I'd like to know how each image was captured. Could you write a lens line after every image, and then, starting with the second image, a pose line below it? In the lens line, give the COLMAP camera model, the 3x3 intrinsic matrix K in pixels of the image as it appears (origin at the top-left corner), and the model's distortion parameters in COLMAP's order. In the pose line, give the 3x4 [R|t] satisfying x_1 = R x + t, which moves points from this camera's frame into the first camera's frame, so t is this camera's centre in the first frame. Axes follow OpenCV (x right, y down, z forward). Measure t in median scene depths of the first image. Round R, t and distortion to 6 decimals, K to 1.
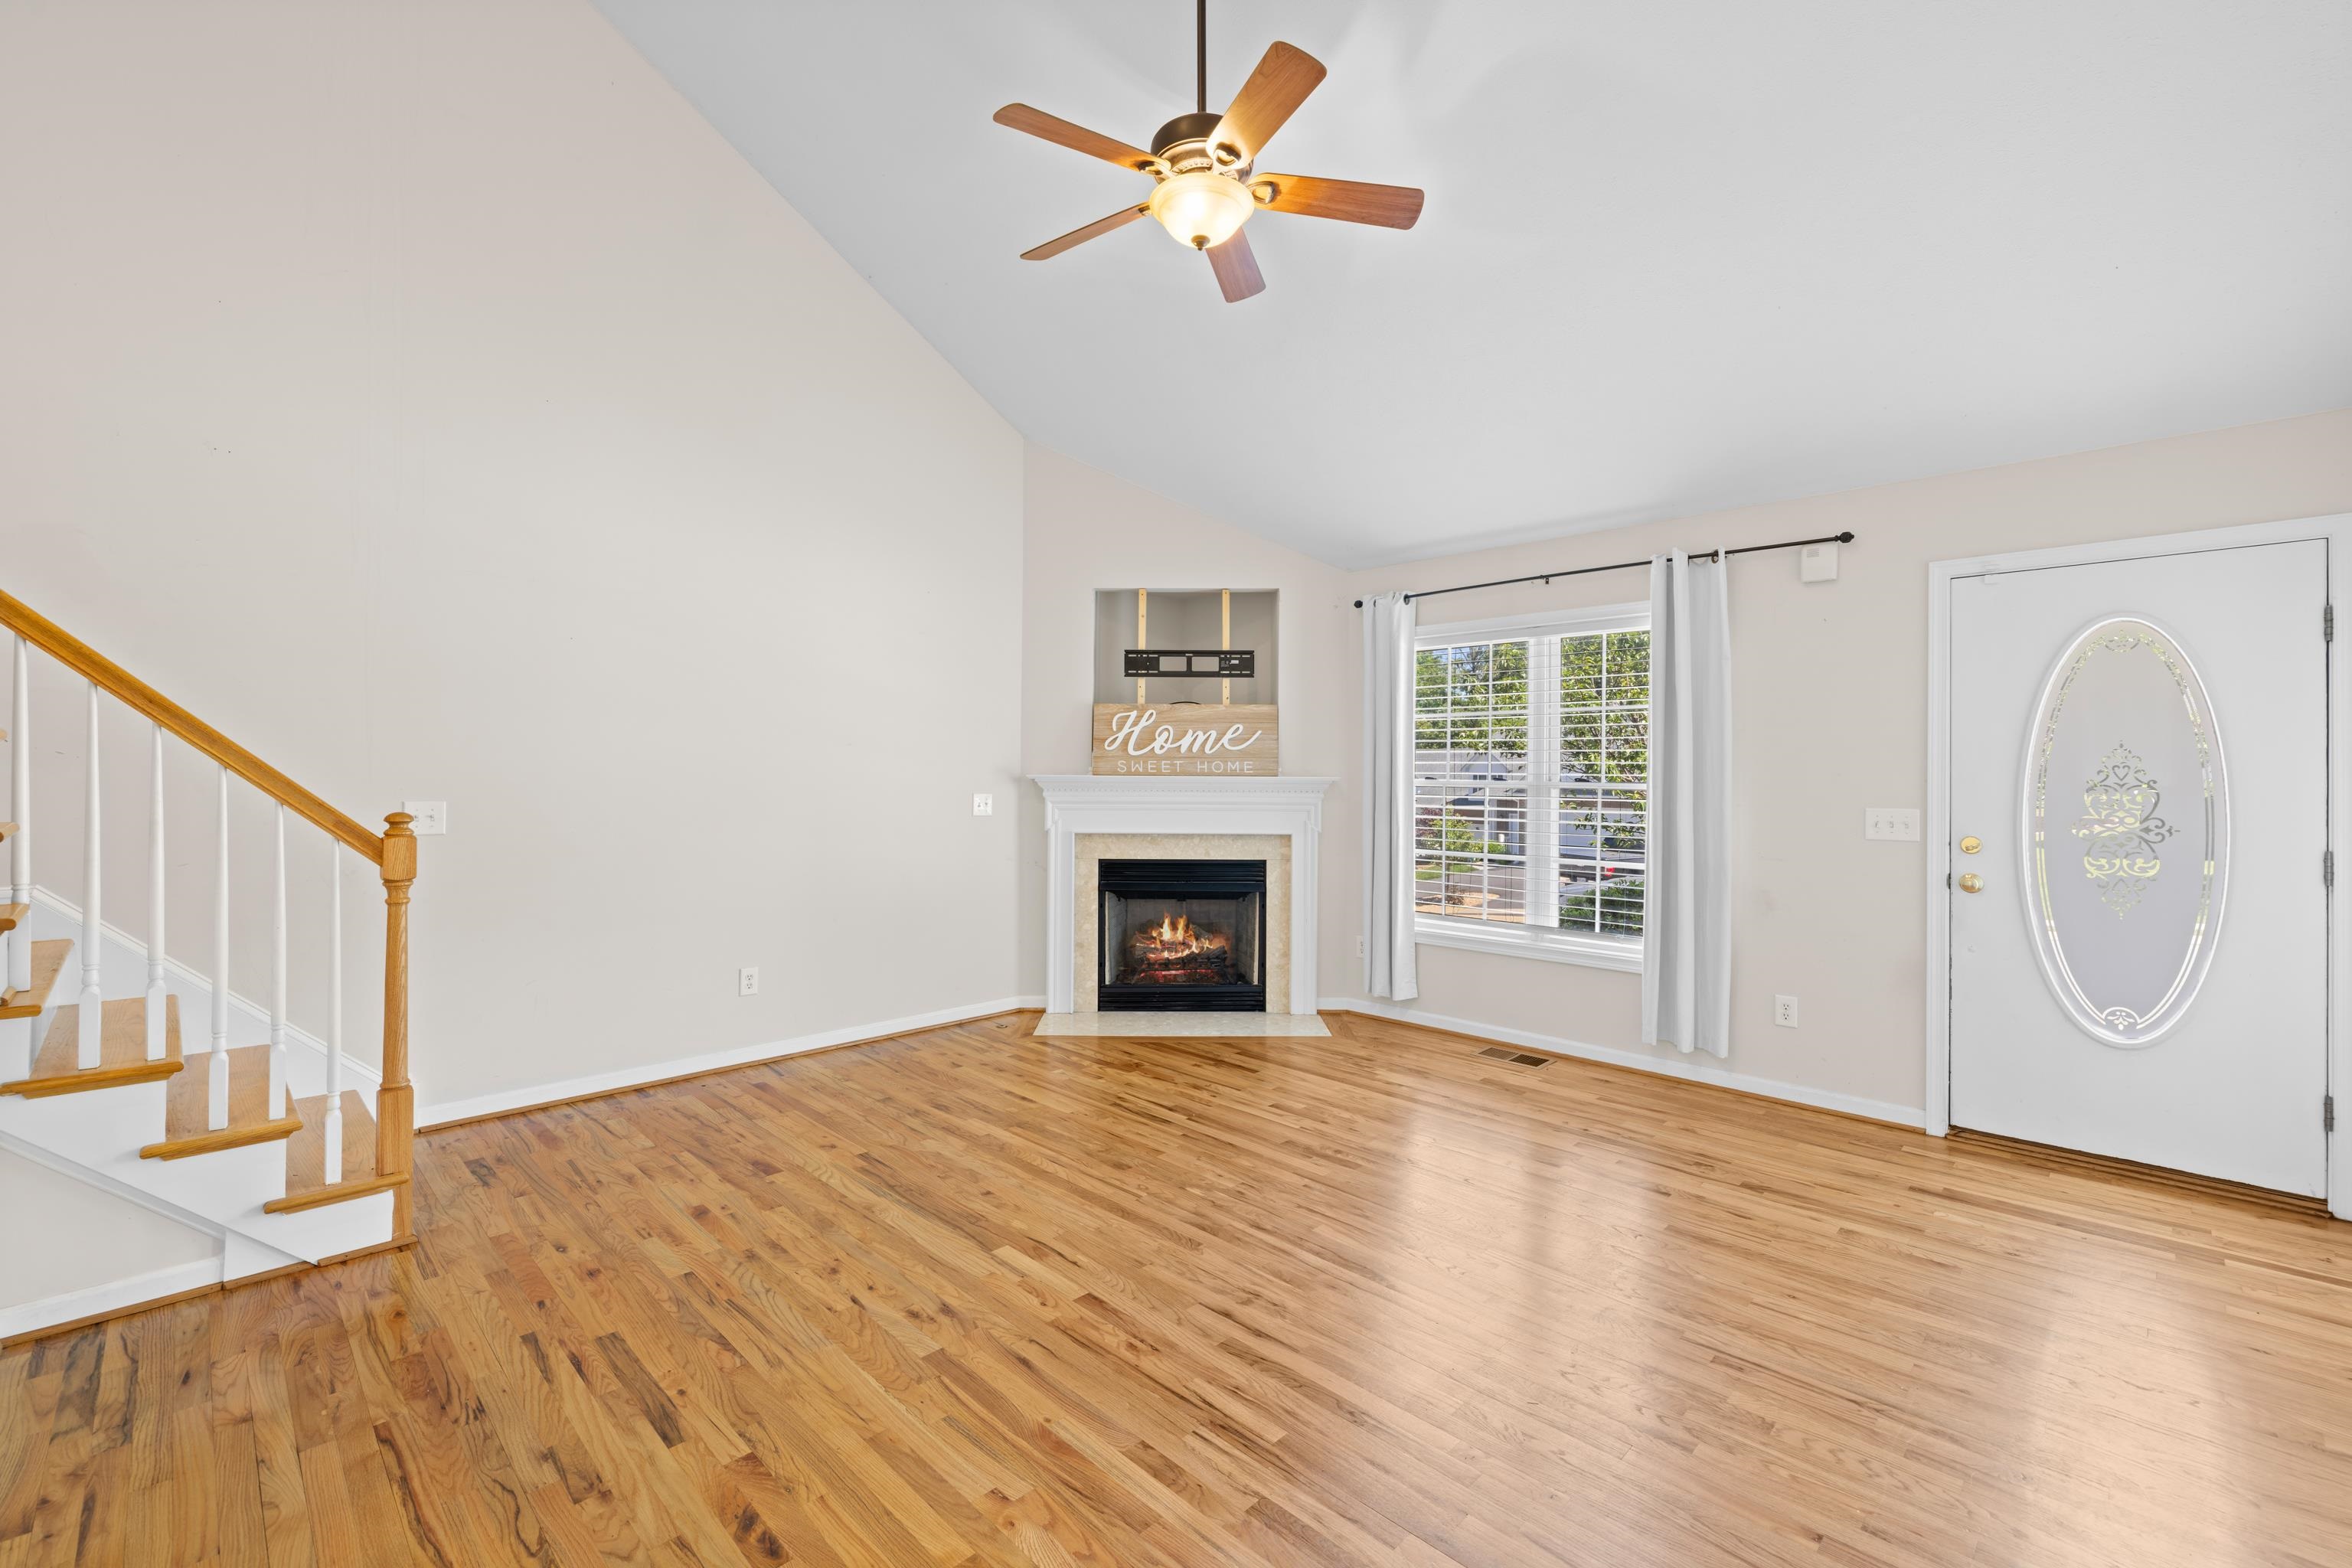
lens RADIAL K [[997.8, 0, 1181.5], [0, 997.8, 769.1], [0, 0, 1]] dist [-0.000097, 0.000167]
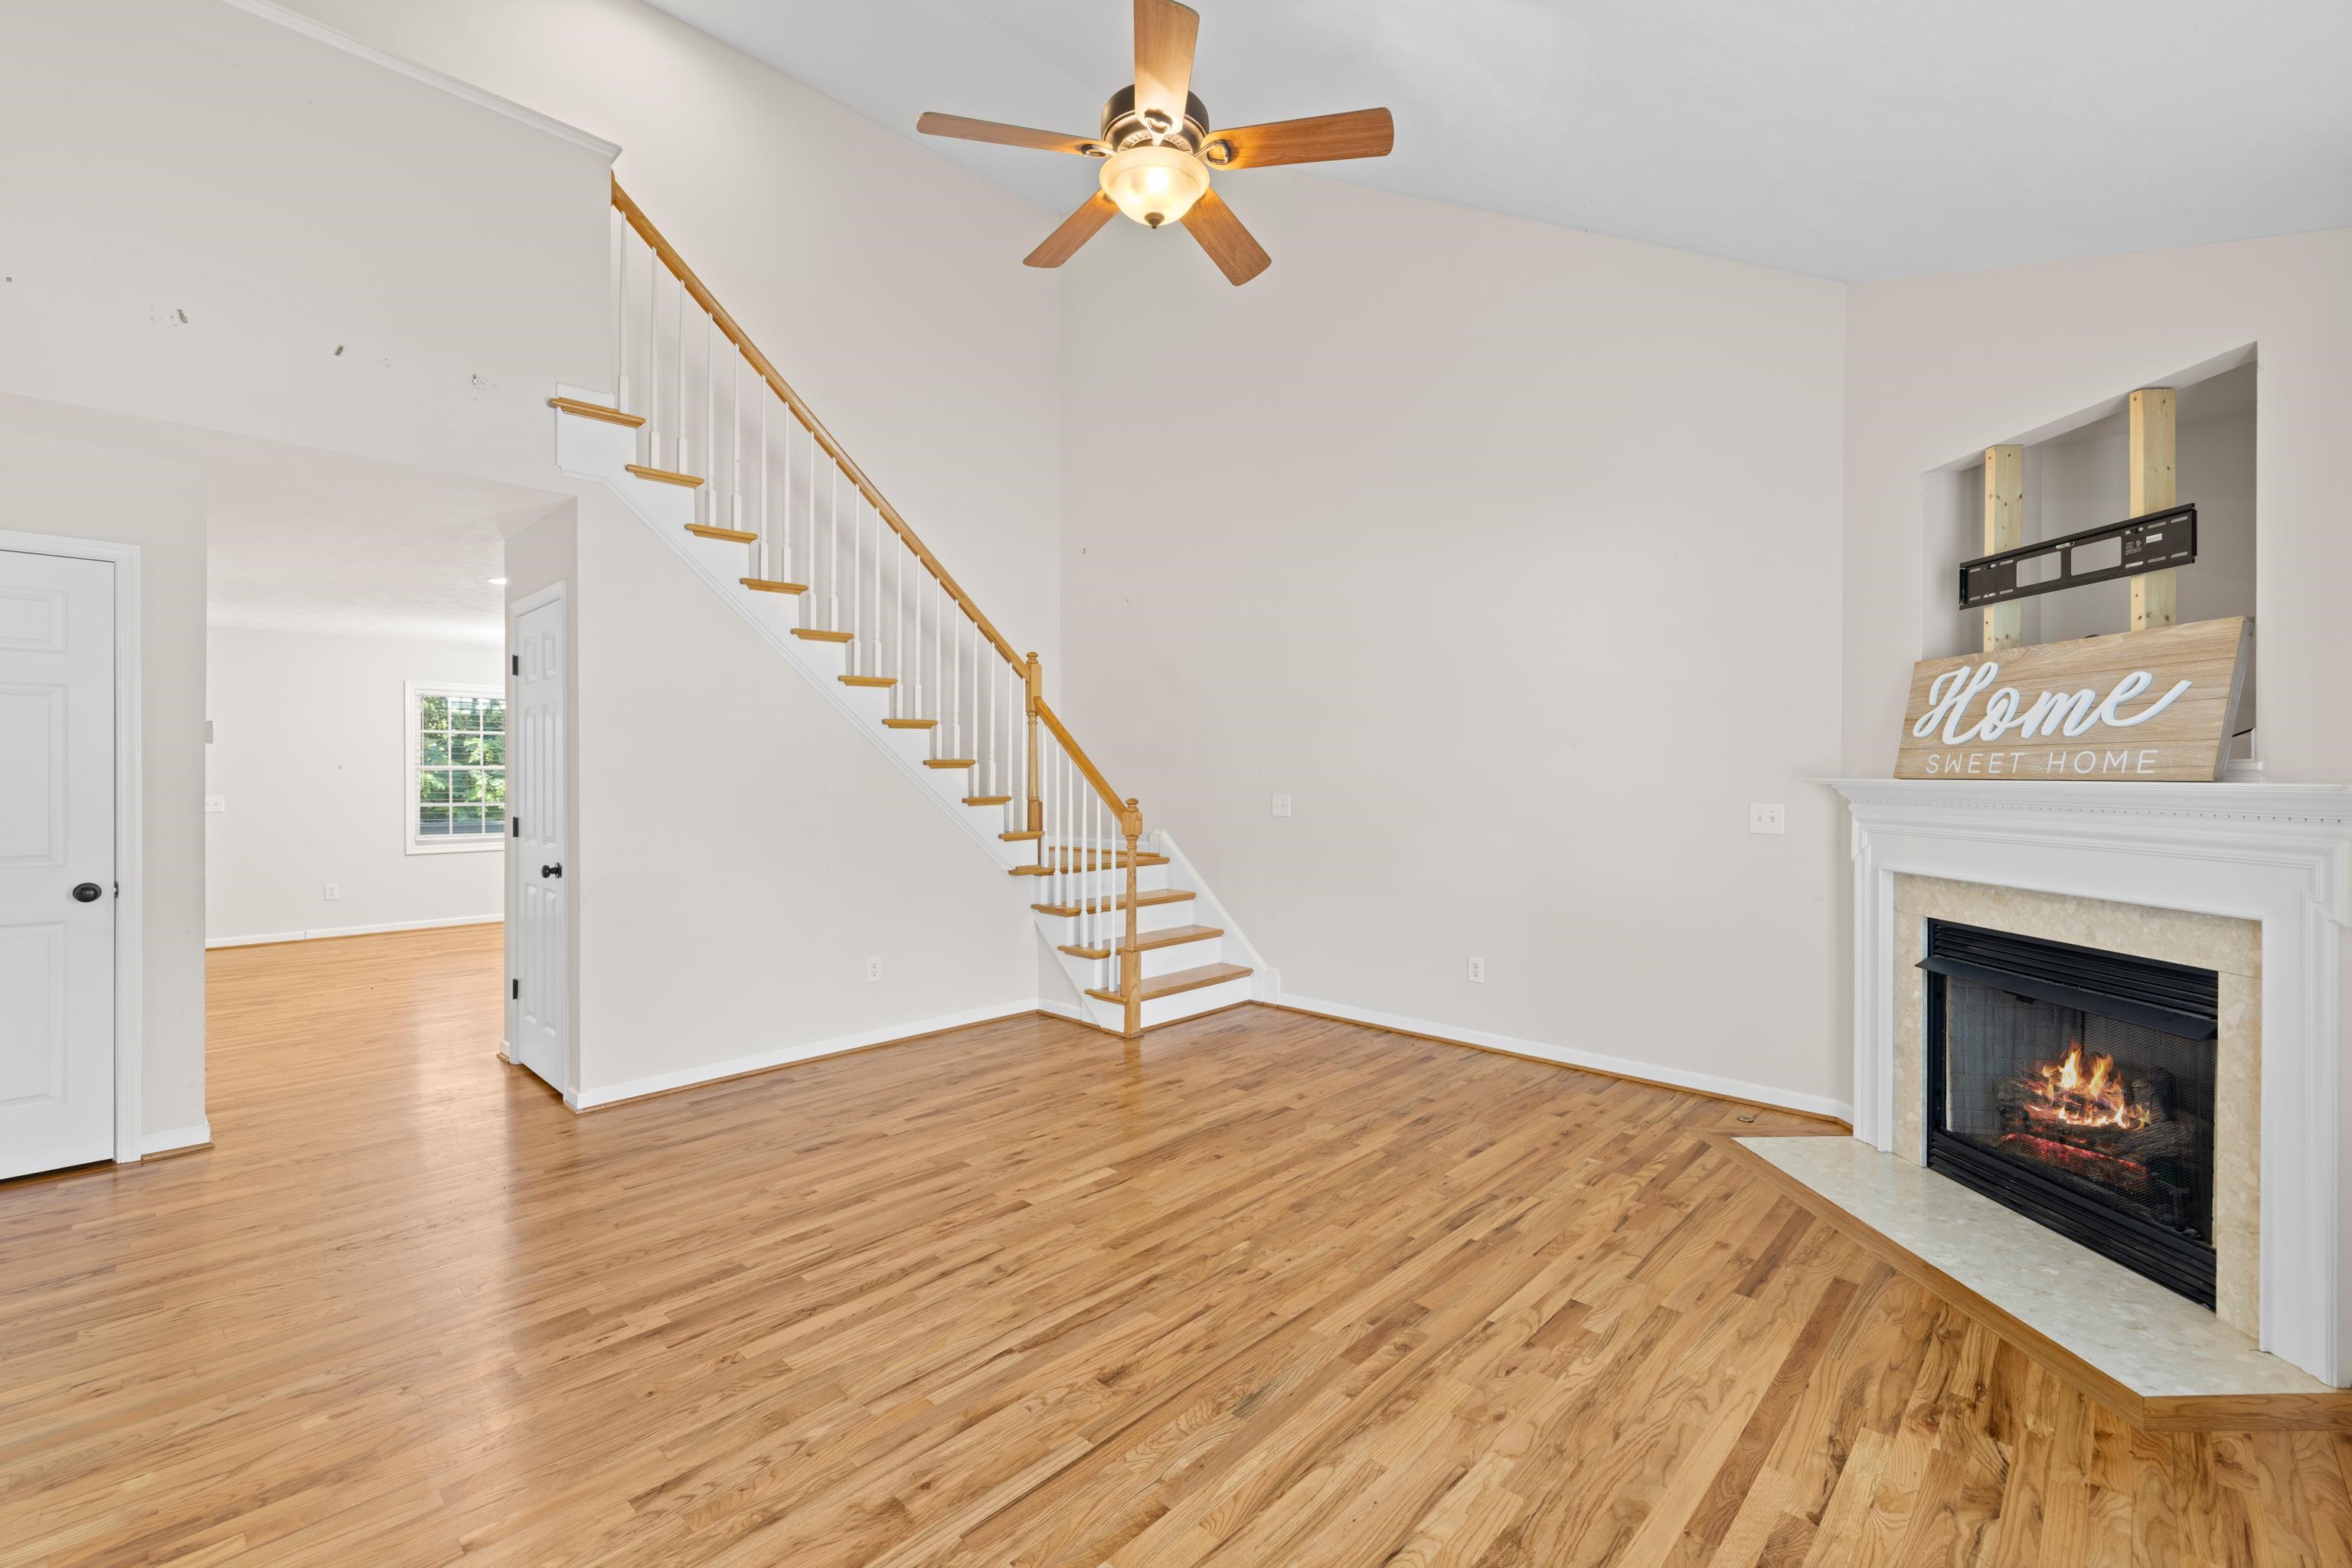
lens RADIAL K [[1000.5, 0, 1178.4], [0, 1000.5, 775.1], [0, 0, 1]] dist [0.000592, 0.000154]
pose [[0.018158, -0.003517, -0.999829, 0.590666], [0.003688, 0.999987, -0.003450, 0.004698], [0.999828, -0.003625, 0.018171, 0.607371]]
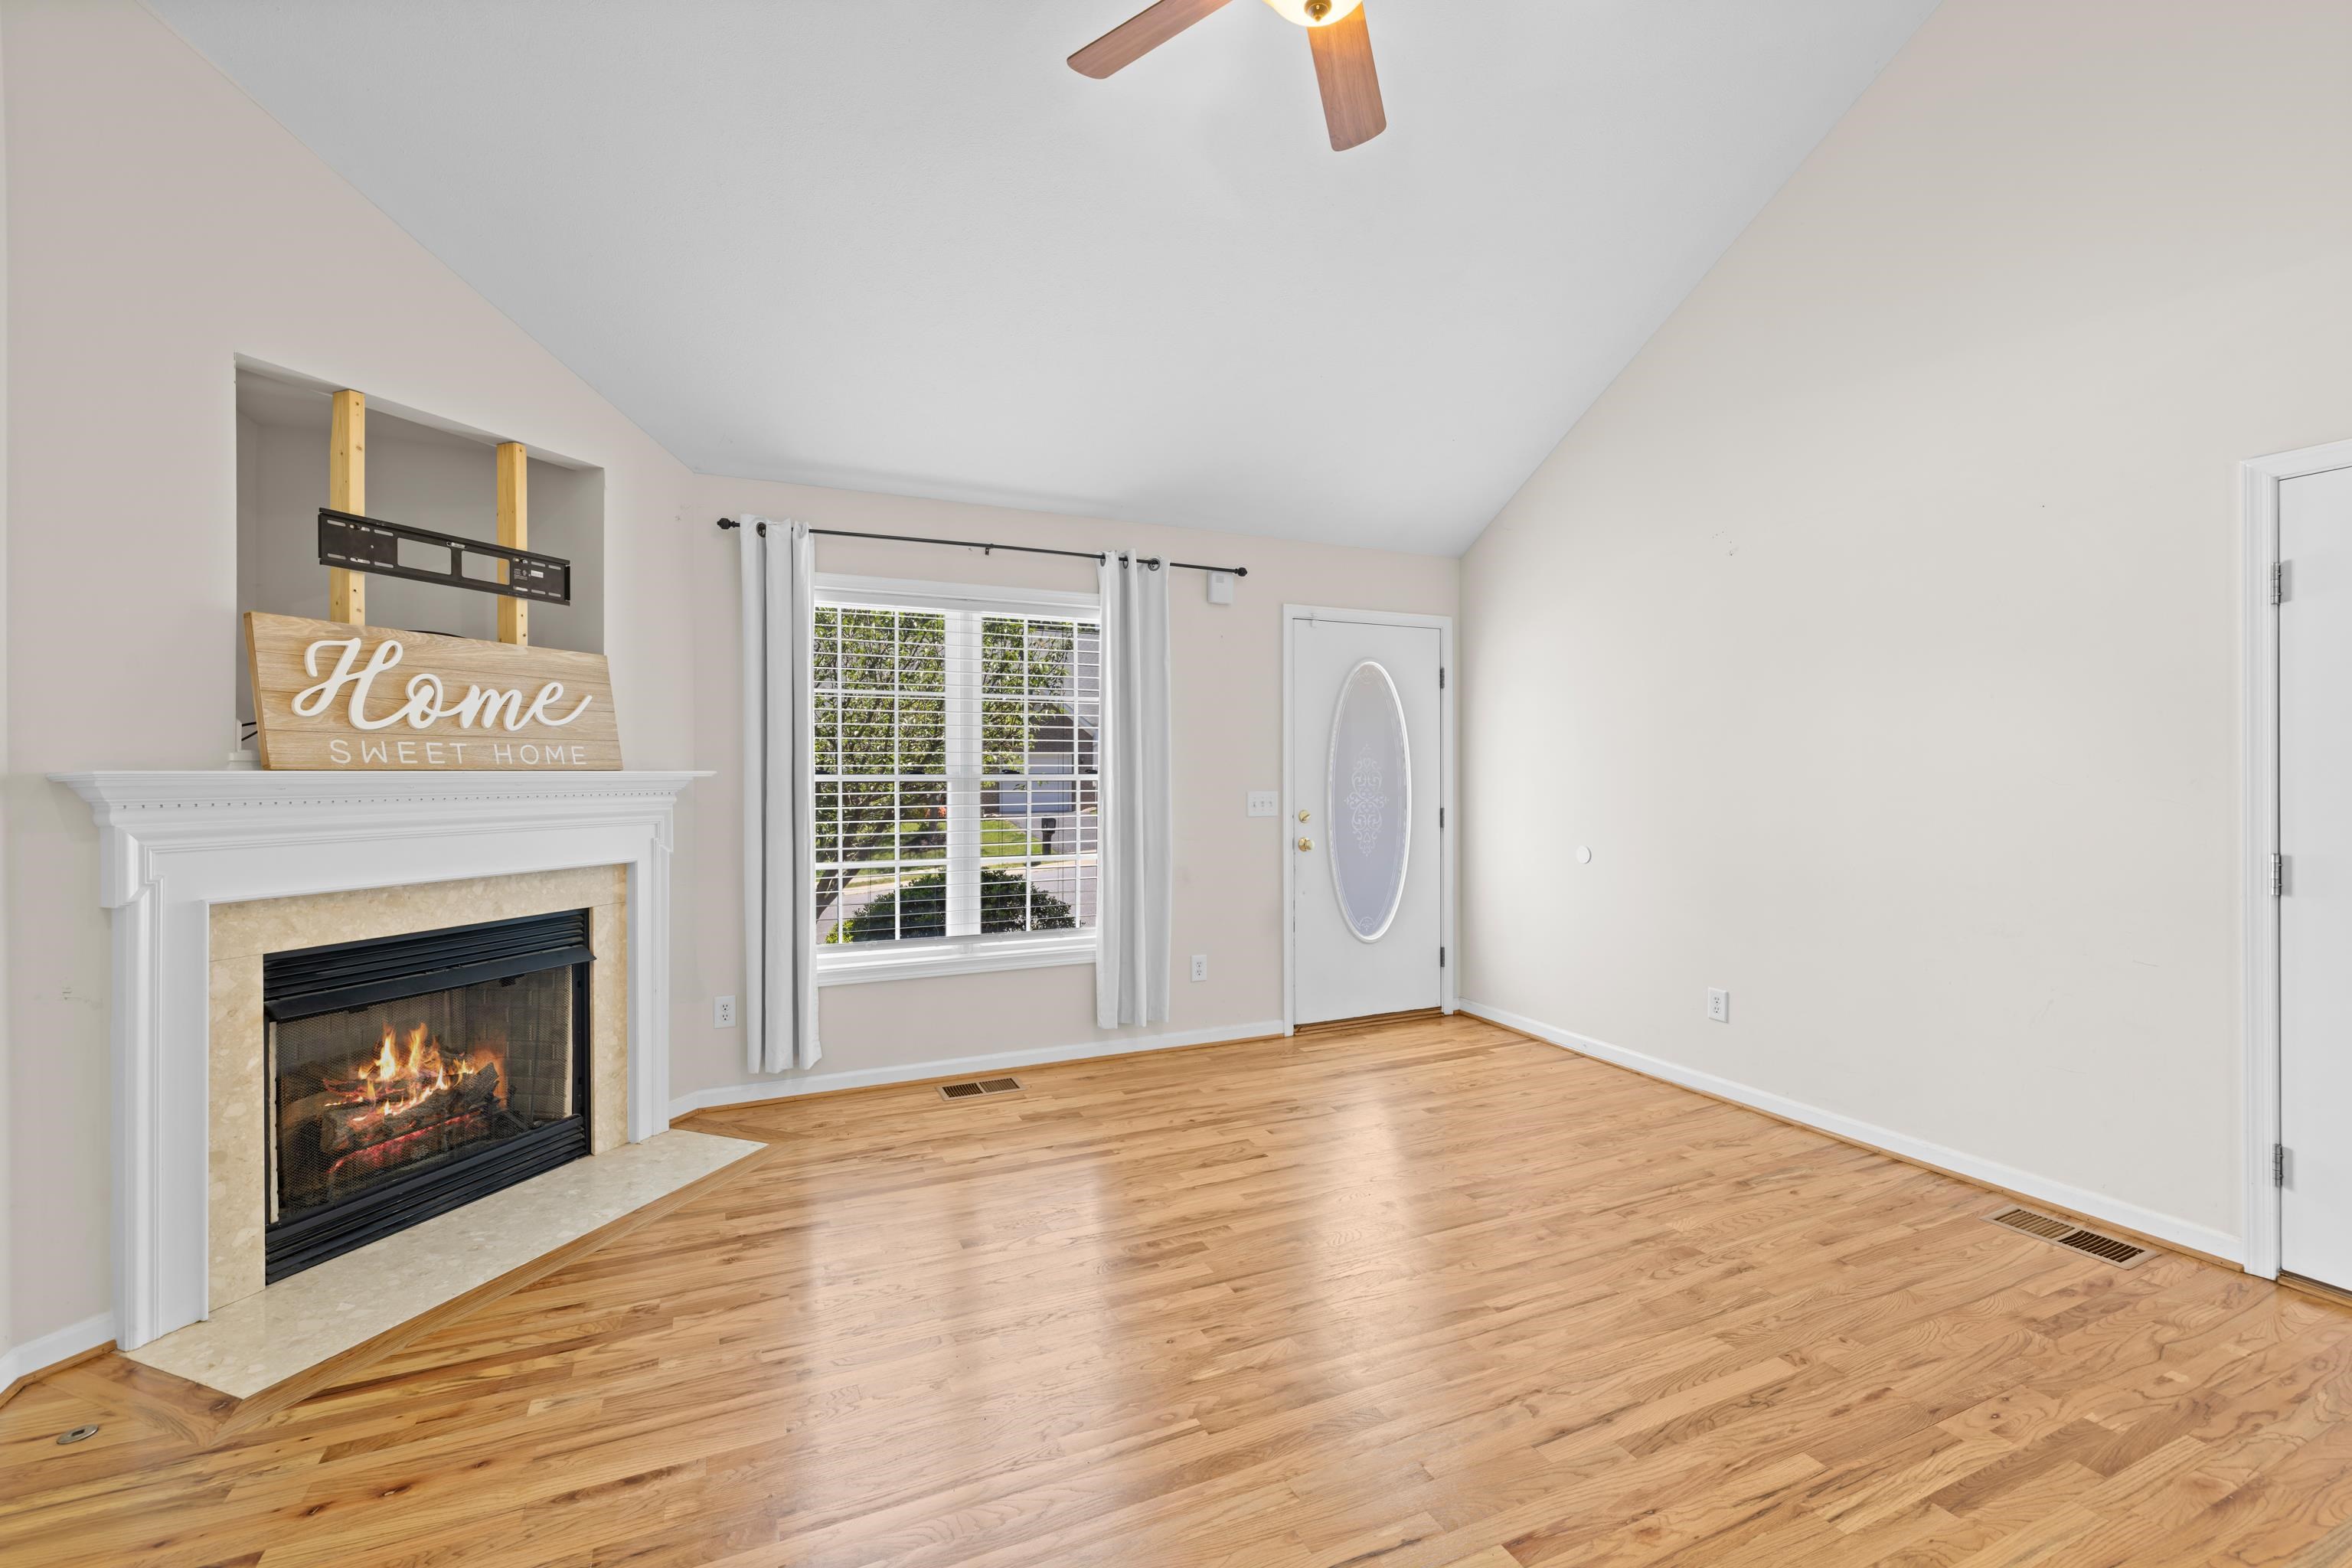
lens RADIAL K [[1000.5, 0, 1178.4], [0, 1000.5, 775.1], [0, 0, 1]] dist [0.000592, 0.000154]
pose [[0.353219, -0.010434, 0.935482, -0.412123], [-0.000569, 0.999935, 0.011368, 0.003114], [-0.935540, -0.004548, 0.353190, 0.508674]]
